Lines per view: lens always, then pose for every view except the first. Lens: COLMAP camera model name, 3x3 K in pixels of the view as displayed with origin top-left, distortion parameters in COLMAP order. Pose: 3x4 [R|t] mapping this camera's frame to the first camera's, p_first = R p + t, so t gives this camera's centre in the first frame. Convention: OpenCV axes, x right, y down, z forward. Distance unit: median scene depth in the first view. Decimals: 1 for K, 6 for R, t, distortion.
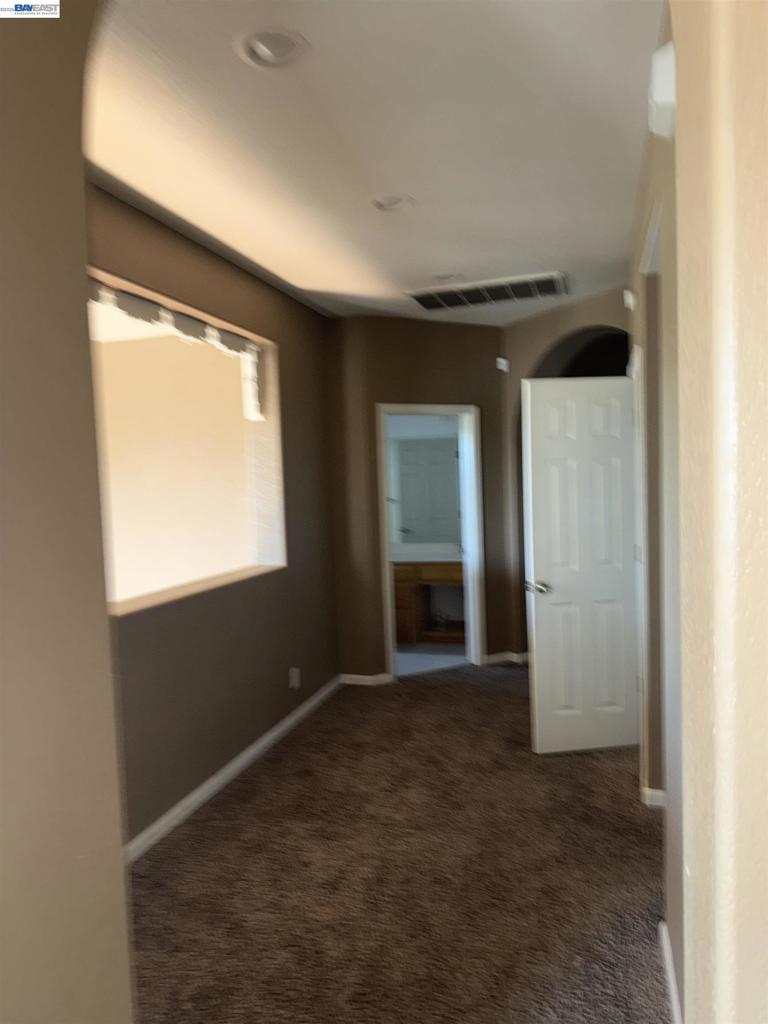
lens RADIAL K [[729.5, 0, 364.9], [0, 729.5, 536.6], [0, 0, 1]] dist [0.045392, -0.050947]
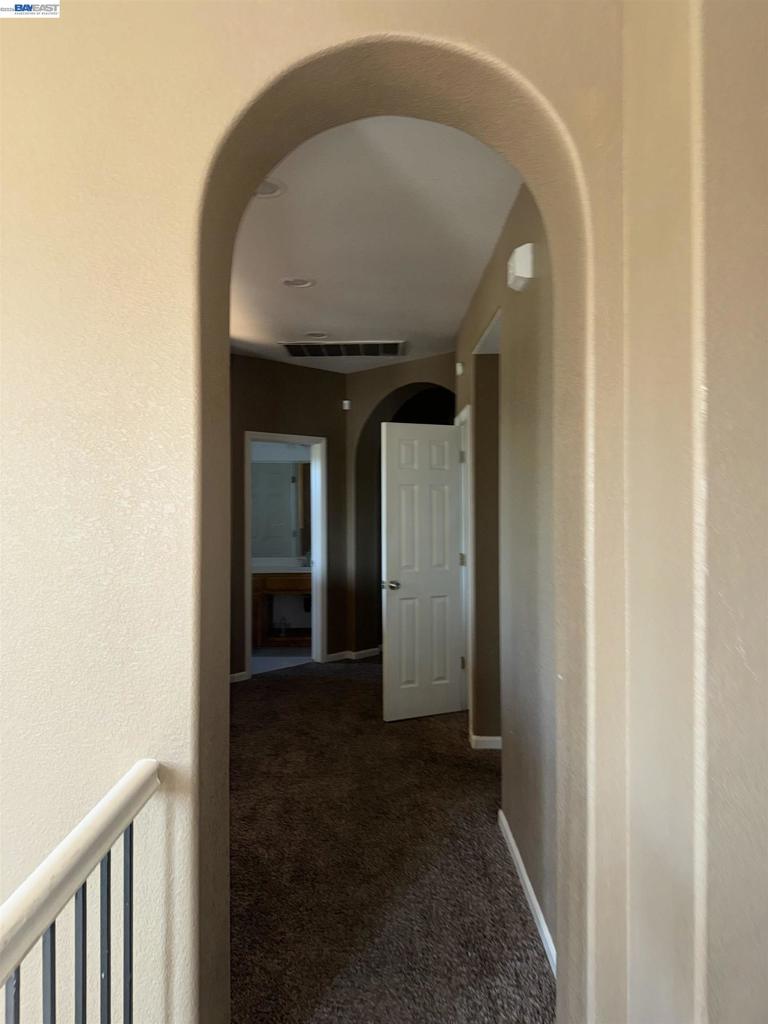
lens RADIAL K [[729.5, 0, 382.0], [0, 729.5, 506.5], [0, 0, 1]] dist [0.045392, -0.050947]
pose [[0.952980, 0.035651, 0.300928, -0.157975], [-0.011485, 0.996591, -0.081694, 0.037031], [-0.302814, 0.074397, 0.950141, -0.196310]]
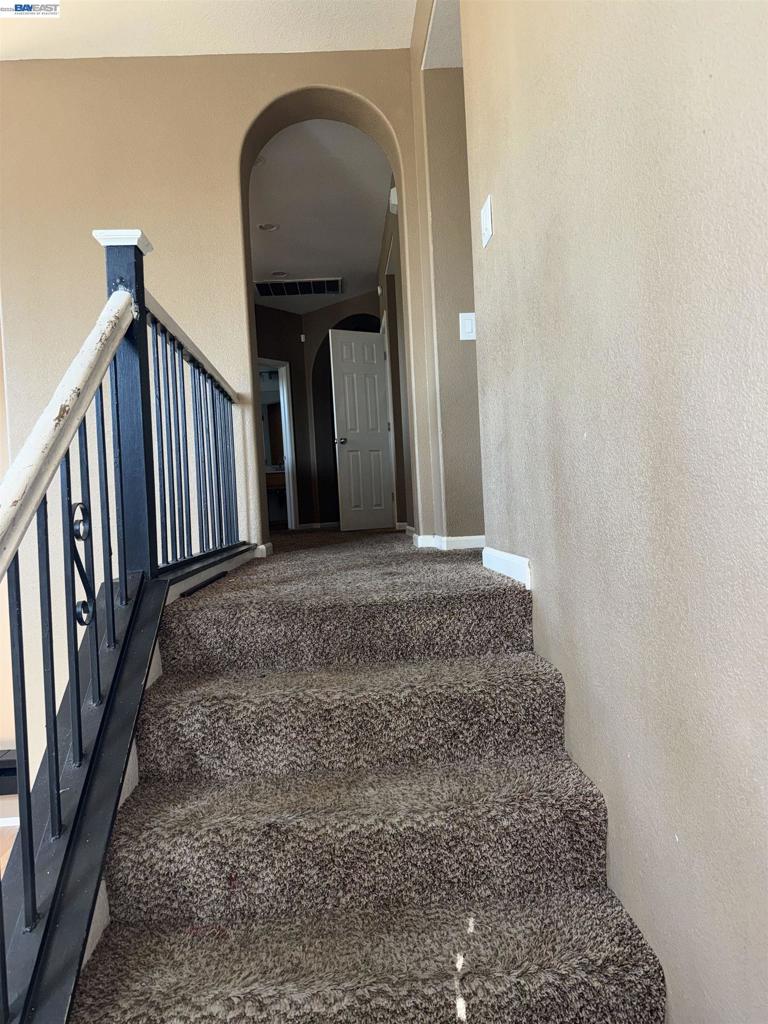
lens RADIAL K [[729.5, 0, 385.6], [0, 729.5, 516.6], [0, 0, 1]] dist [0.045392, -0.050947]
pose [[0.933900, -0.018523, 0.357055, -0.316497], [0.046881, 0.996379, -0.070931, 0.394803], [-0.354448, 0.082981, 0.931386, -0.737190]]
